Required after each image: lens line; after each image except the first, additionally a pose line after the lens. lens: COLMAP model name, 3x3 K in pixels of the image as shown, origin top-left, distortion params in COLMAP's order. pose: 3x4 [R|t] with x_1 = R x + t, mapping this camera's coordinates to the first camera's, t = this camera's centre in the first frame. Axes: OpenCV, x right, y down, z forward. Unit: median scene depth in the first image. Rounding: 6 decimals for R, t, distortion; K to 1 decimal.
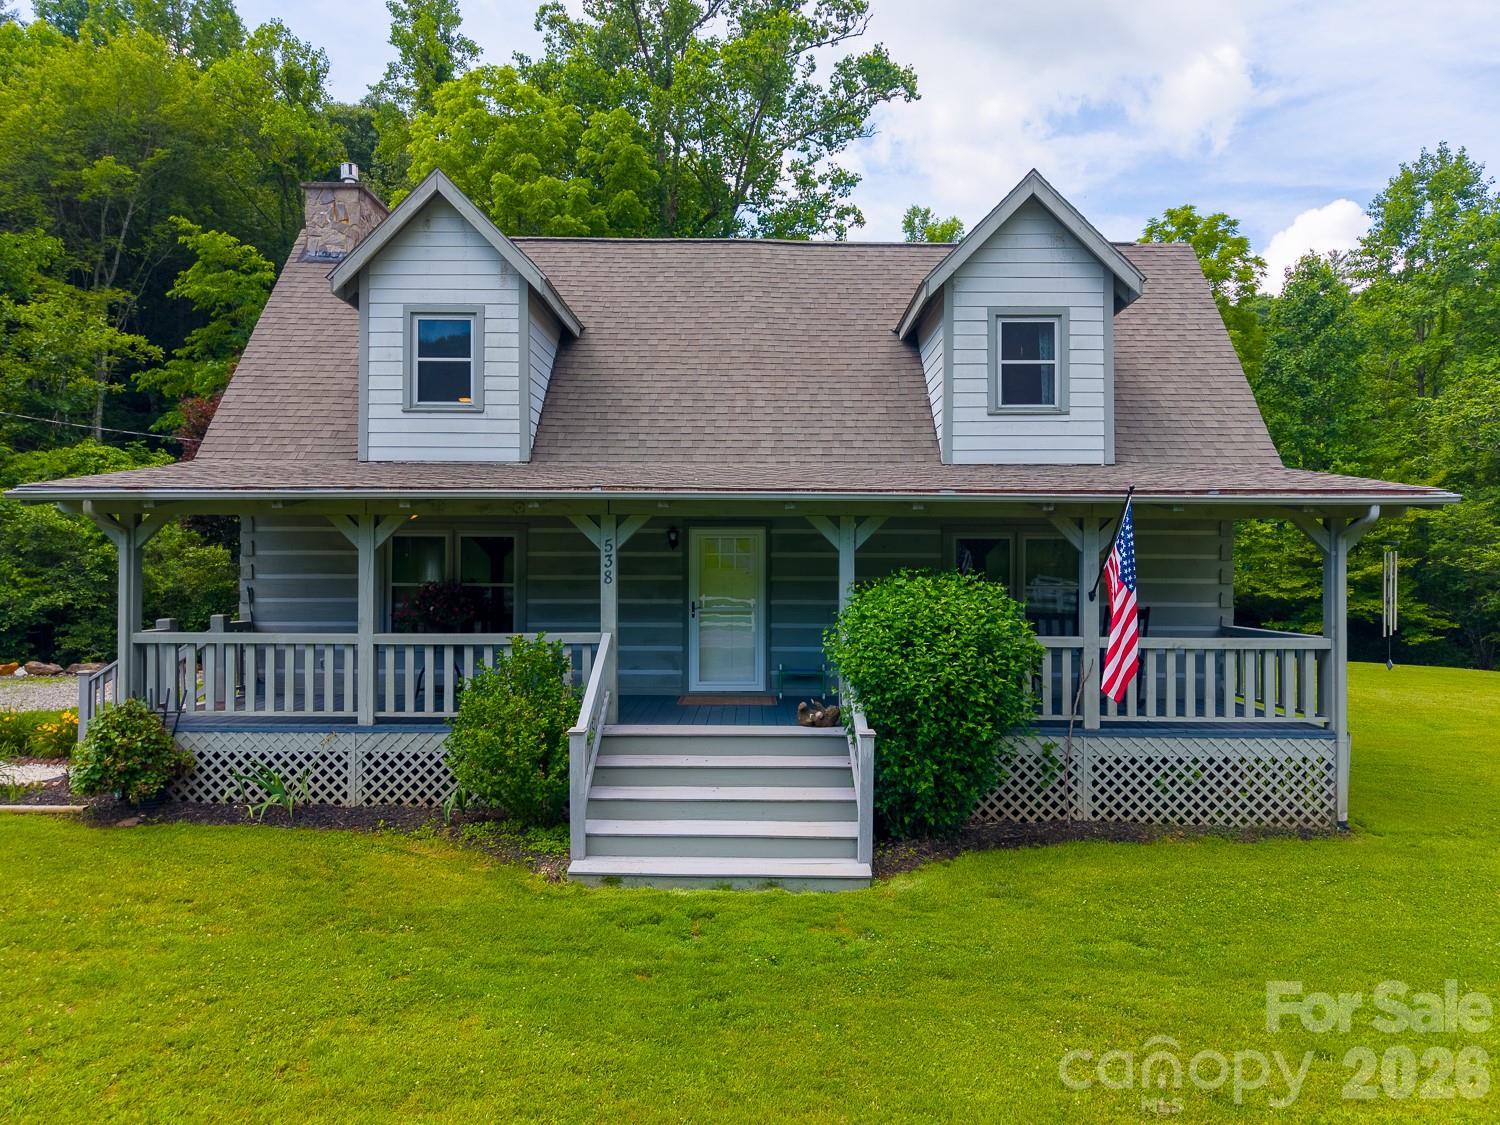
lens RADIAL K [[1036.4, 0, 740.4], [0, 1036.4, 570.1], [0, 0, 1]] dist [0.060694, -0.091145]
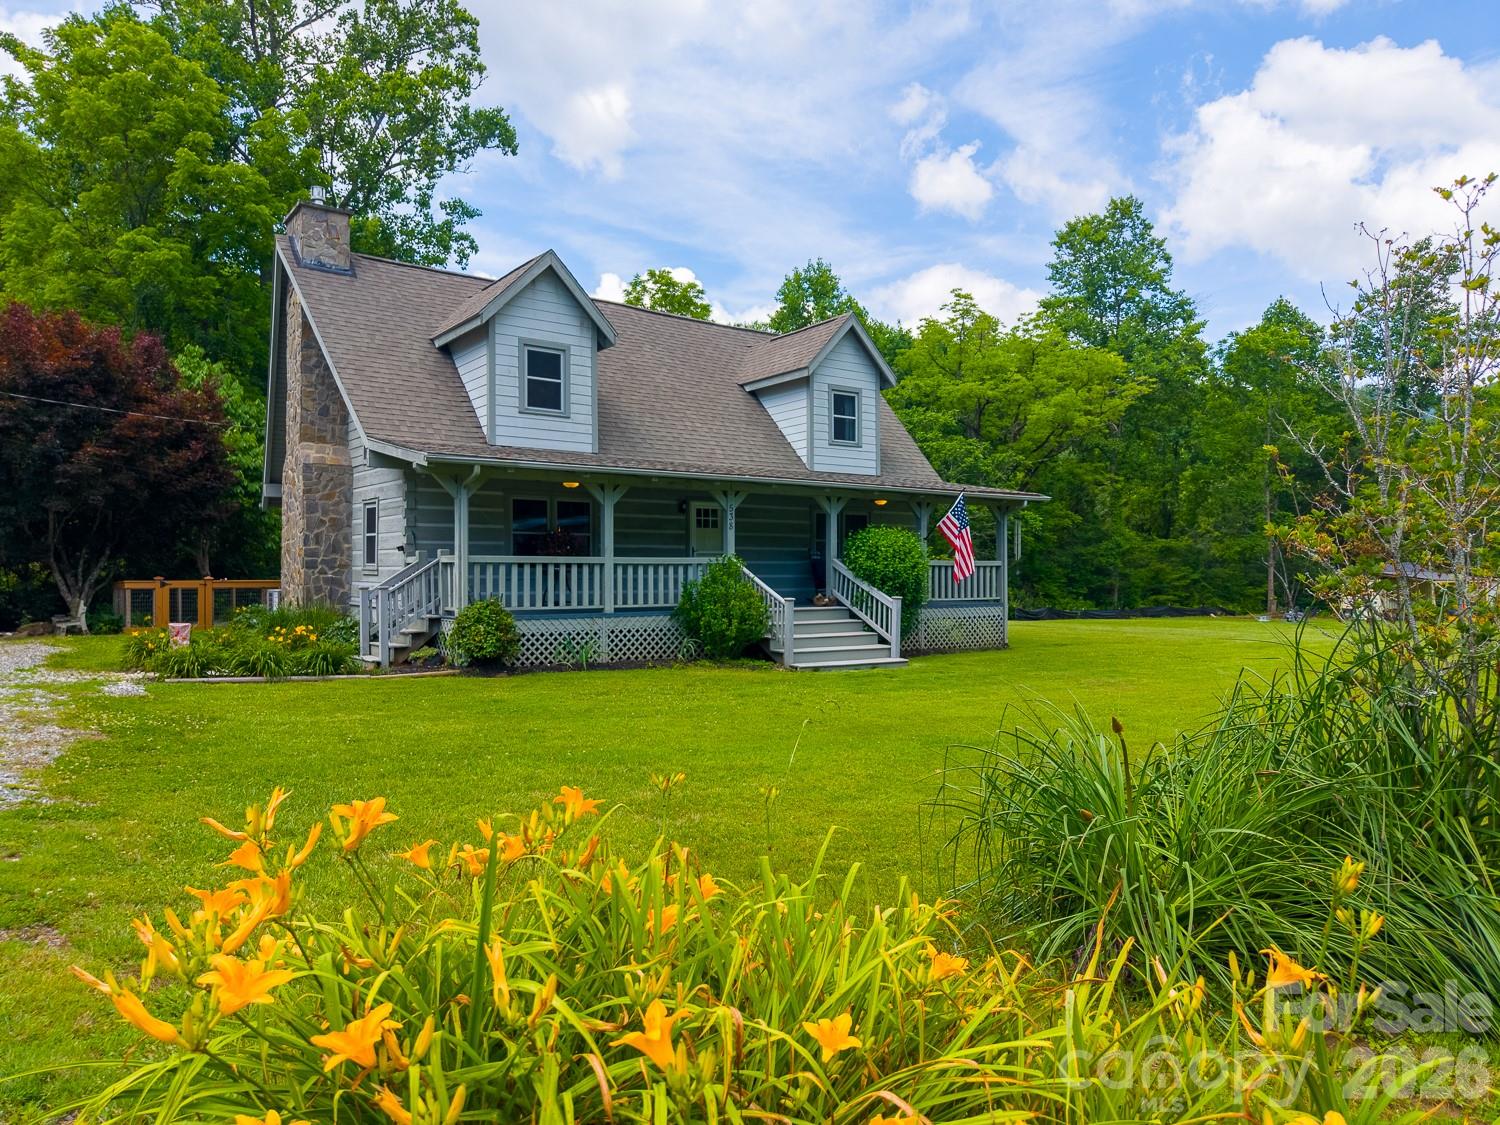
lens RADIAL K [[1036.4, 0, 740.4], [0, 1036.4, 570.1], [0, 0, 1]] dist [0.060694, -0.091145]
pose [[0.801889, 0.000017, 0.597474, -1.158638], [-0.004147, 0.999976, 0.005537, 0.071070], [-0.597459, -0.006918, 0.801870, -0.422051]]
